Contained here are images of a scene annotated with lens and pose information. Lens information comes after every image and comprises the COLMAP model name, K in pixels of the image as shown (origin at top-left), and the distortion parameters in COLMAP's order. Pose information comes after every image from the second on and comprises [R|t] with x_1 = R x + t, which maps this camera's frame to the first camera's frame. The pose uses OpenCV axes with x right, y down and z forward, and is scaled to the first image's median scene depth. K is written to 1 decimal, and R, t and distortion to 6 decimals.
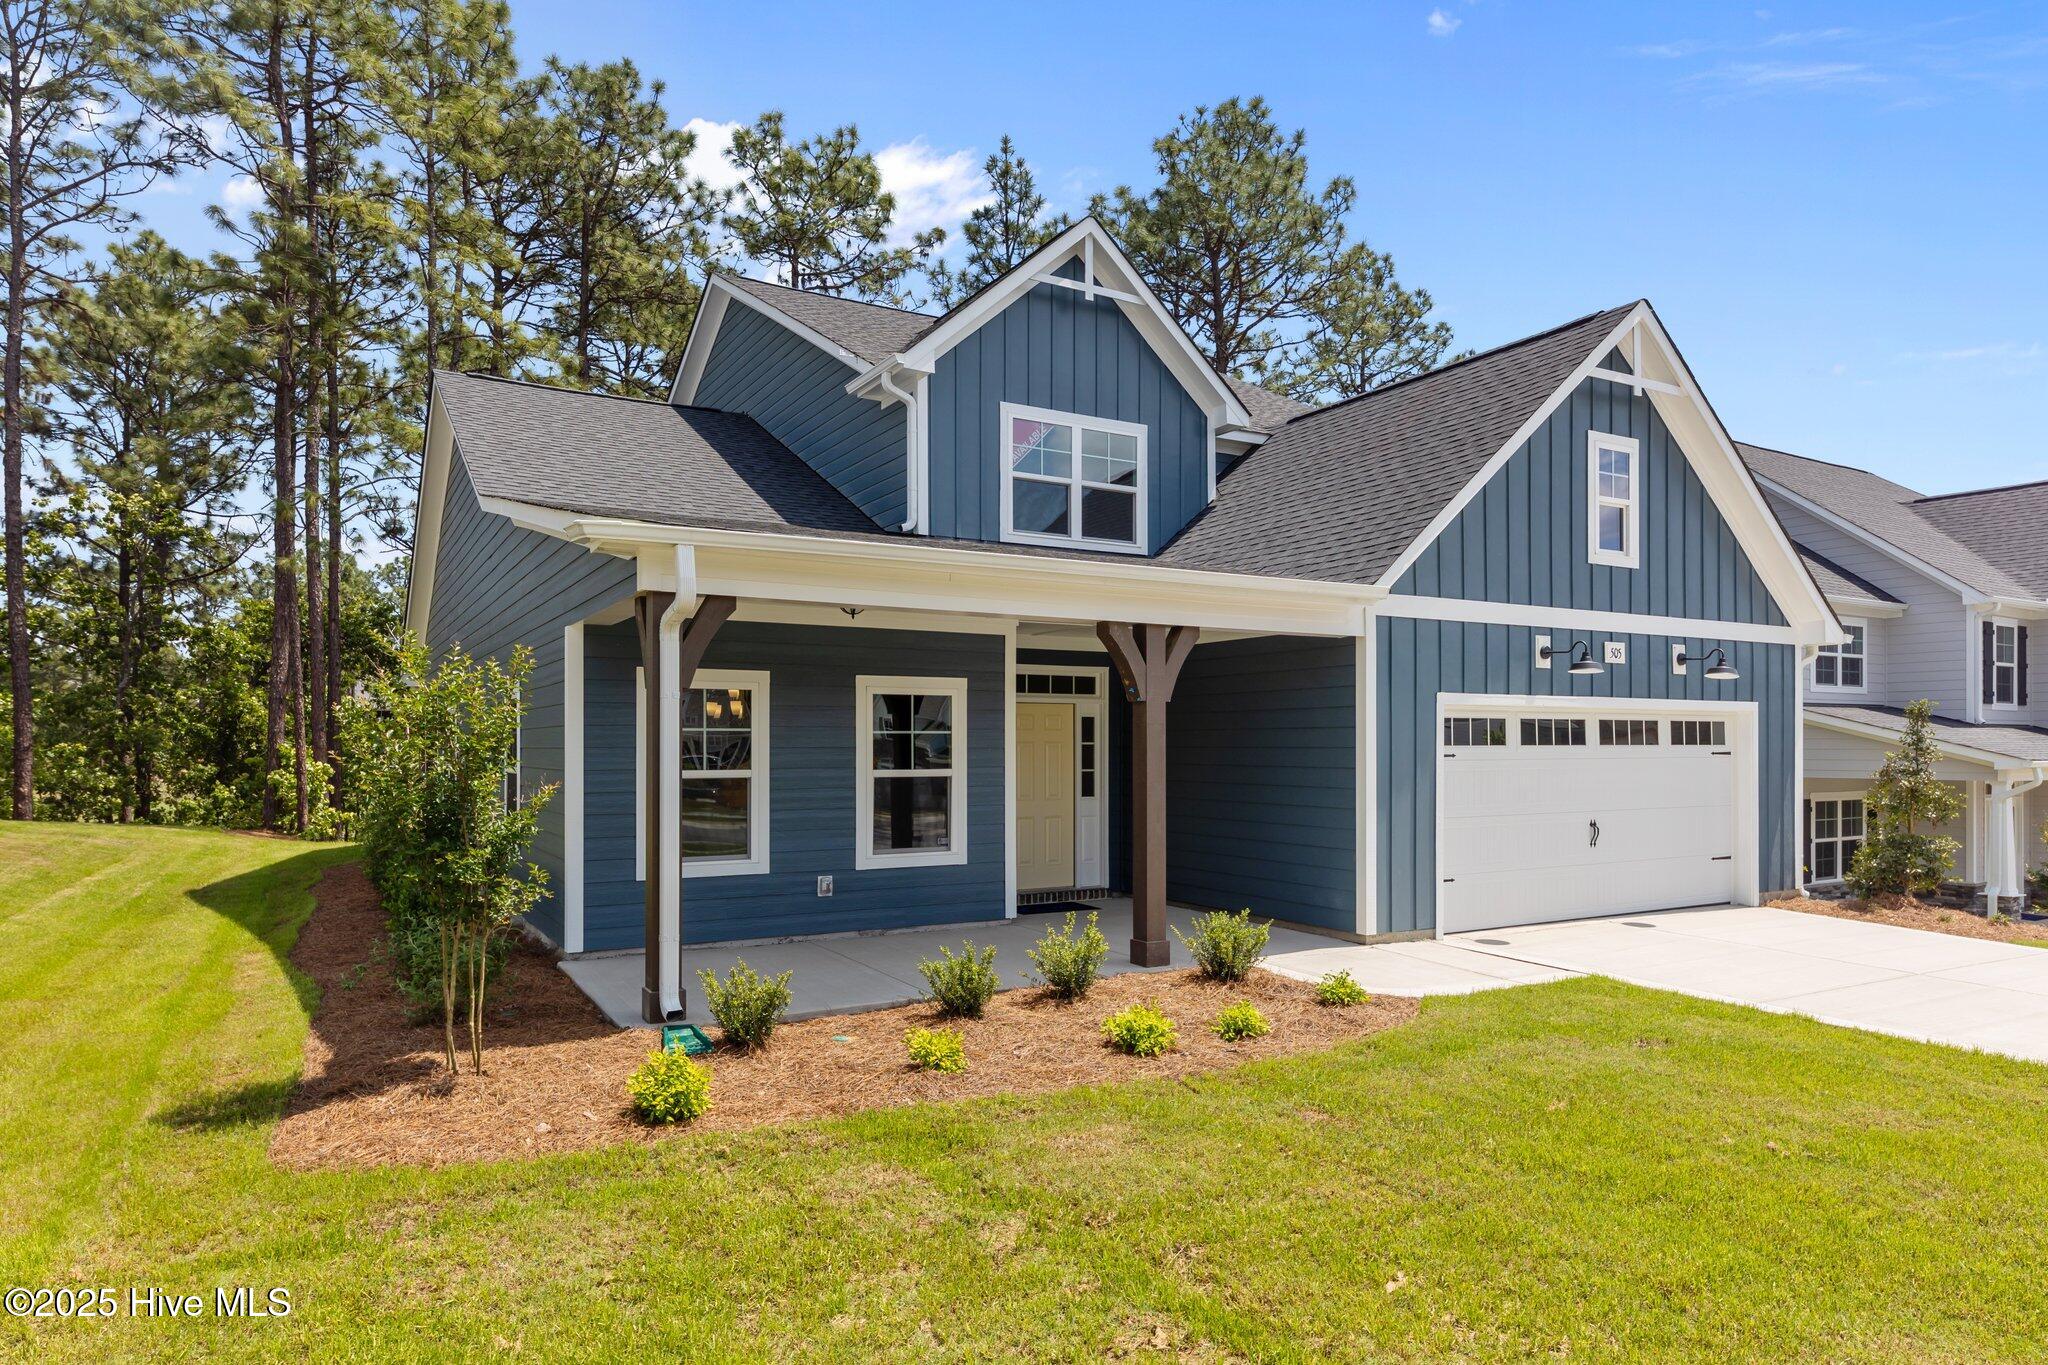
lens RADIAL K [[1202.7, 0, 1015.7], [0, 1202.7, 742.6], [0, 0, 1]] dist [-0.000393, 0.000490]
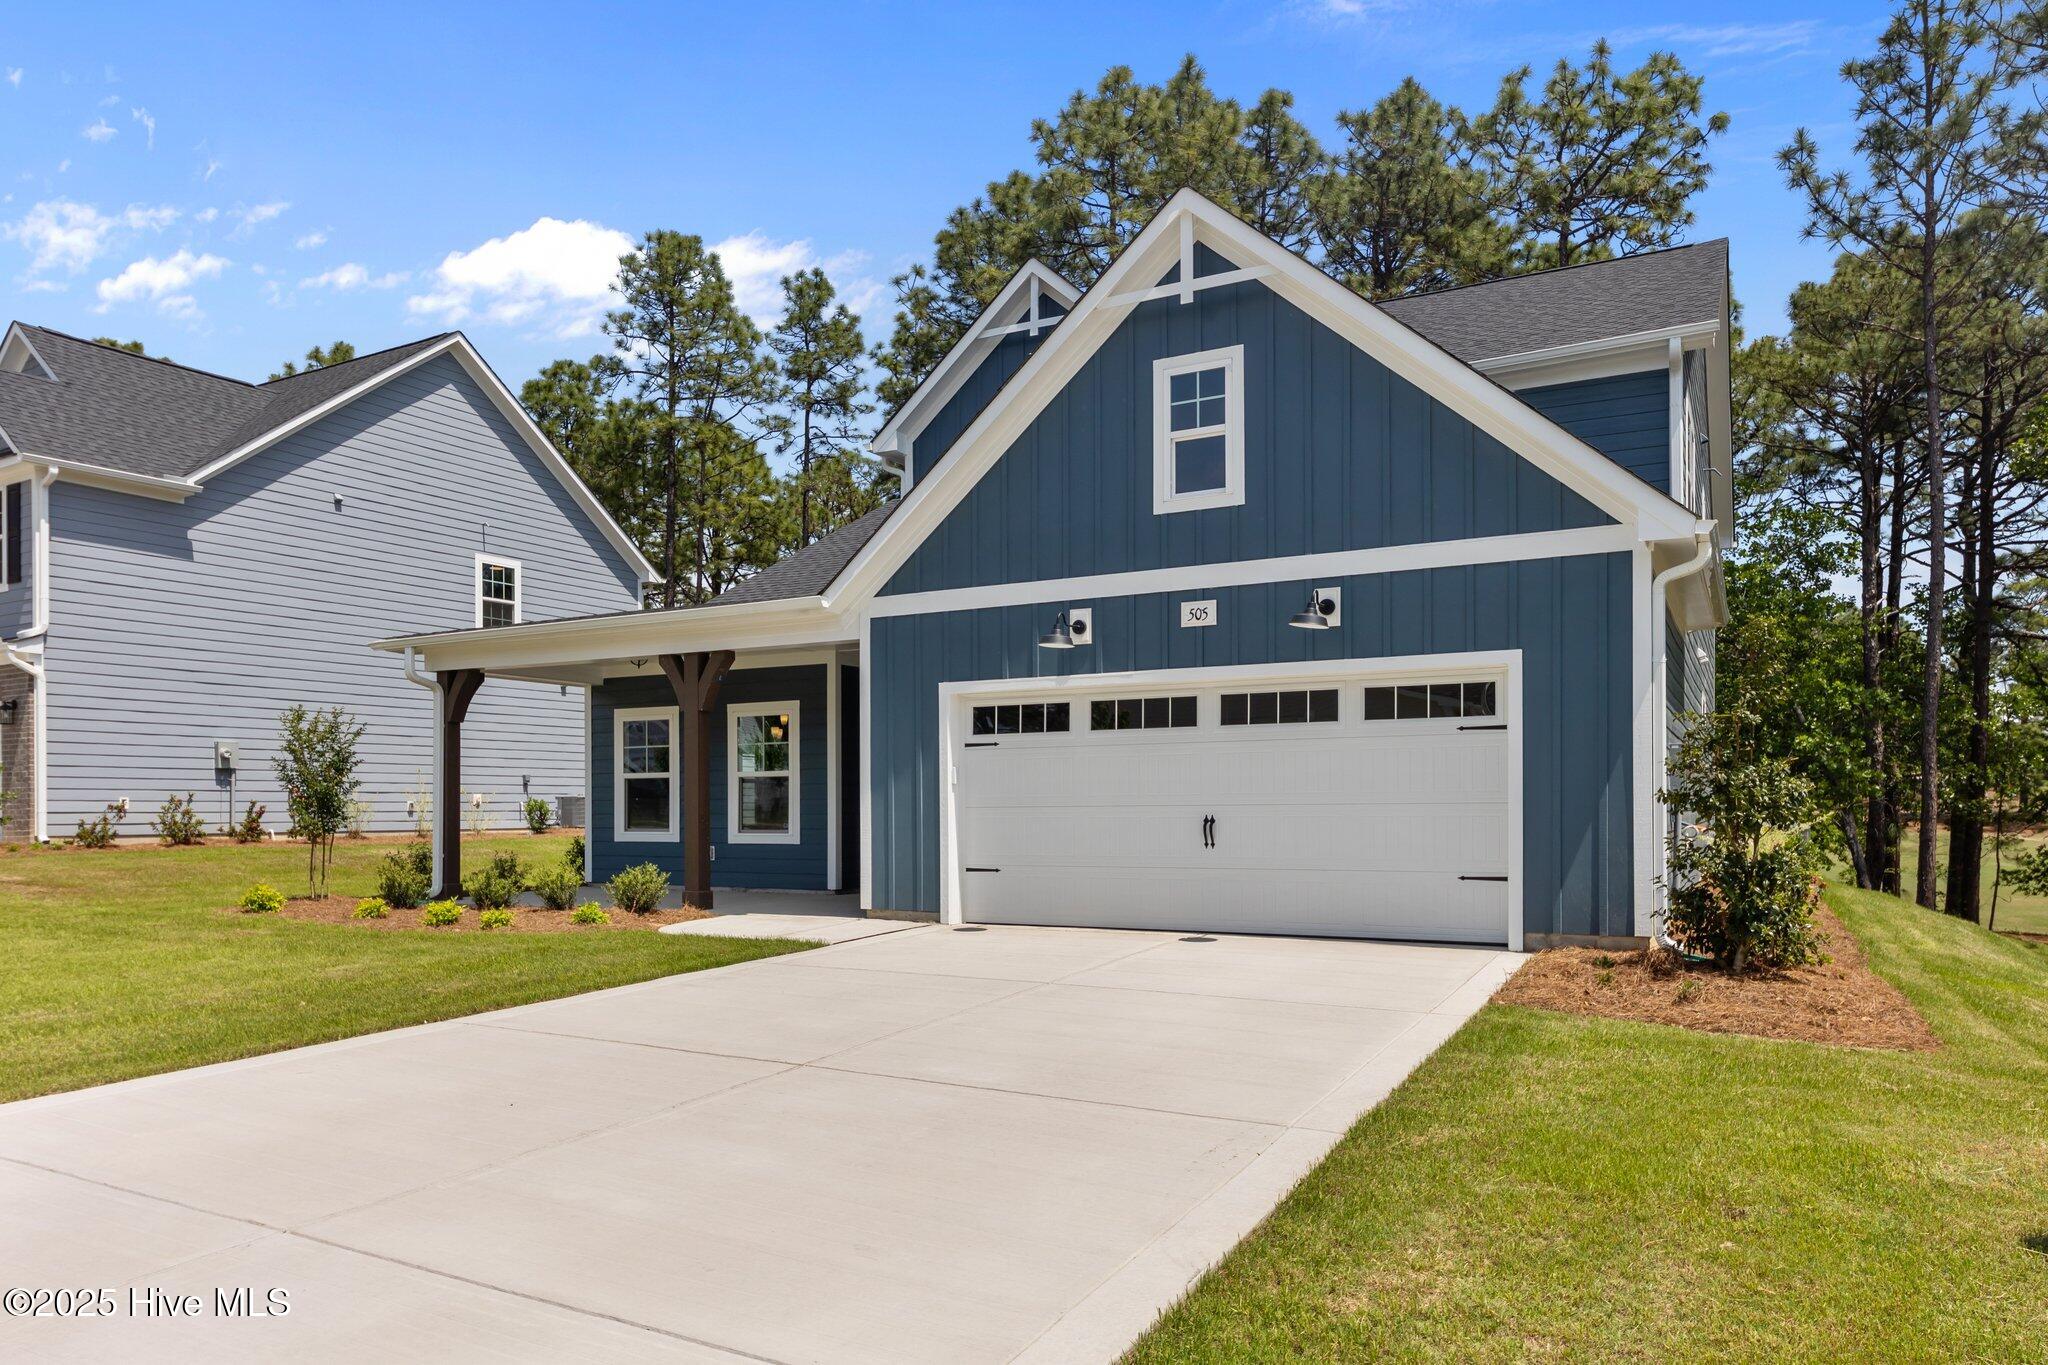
lens RADIAL K [[1357.3, 0, 1027.7], [0, 1357.3, 795.9], [0, 0, 1]] dist [0.001456, -0.005971]
pose [[0.535306, -0.010033, -0.844599, 1.219464], [0.009896, 0.999935, -0.005606, 0.055308], [0.844600, -0.005357, 0.535370, 0.392725]]
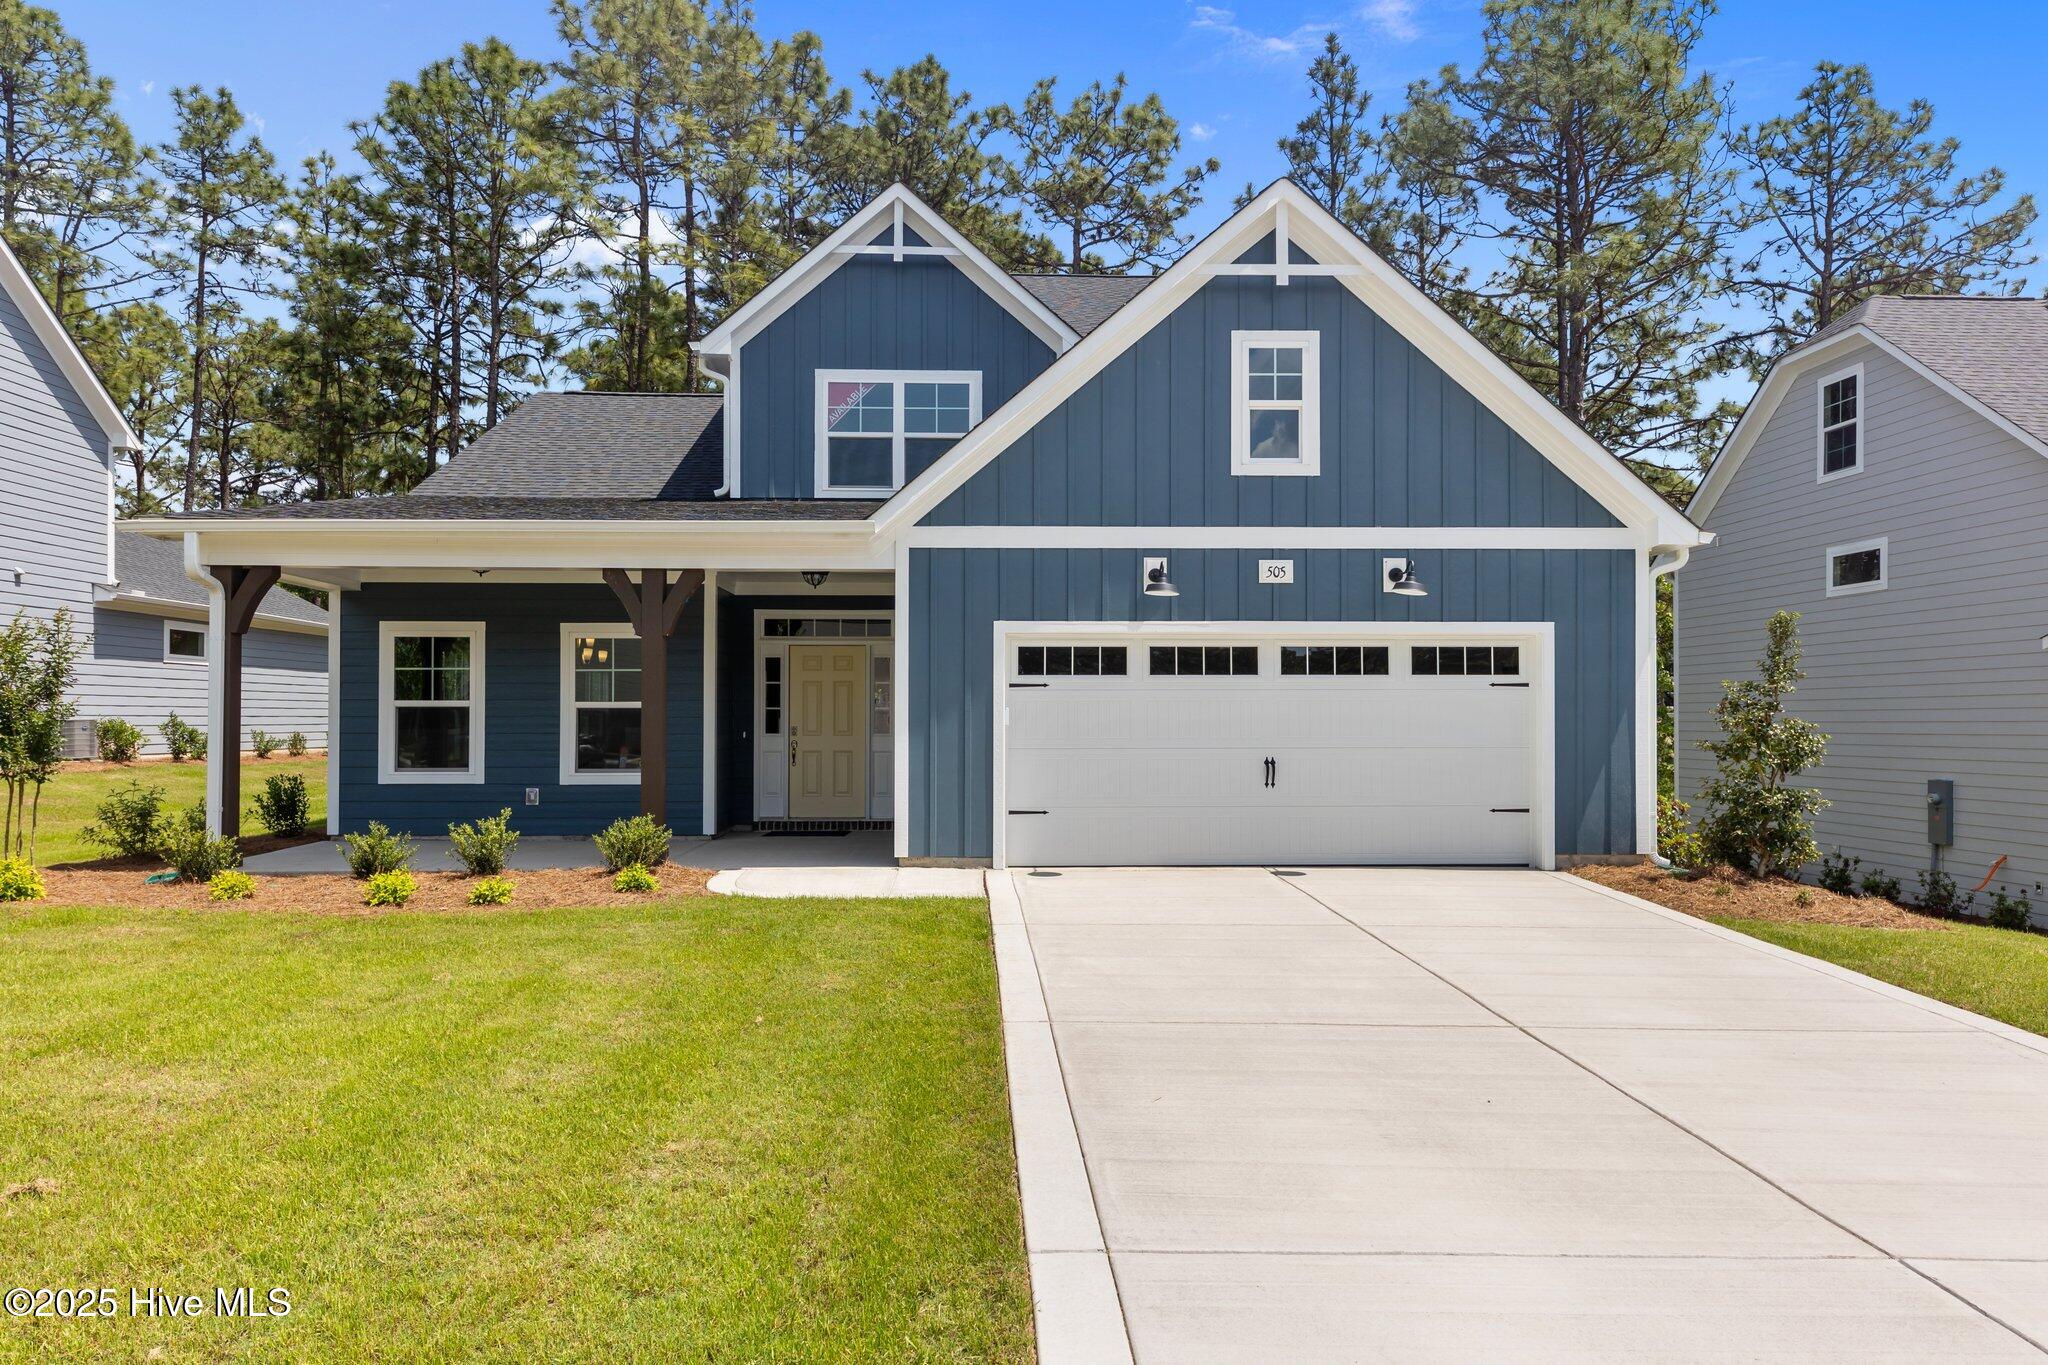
lens RADIAL K [[1318.7, 0, 1024.6], [0, 1318.7, 699.3], [0, 0, 1]] dist [0.001612, -0.003919]
pose [[0.887820, -0.006789, -0.460140, 0.779876], [0.001807, 0.999935, -0.011266, 0.031692], [0.460187, 0.009171, 0.887775, 0.035256]]
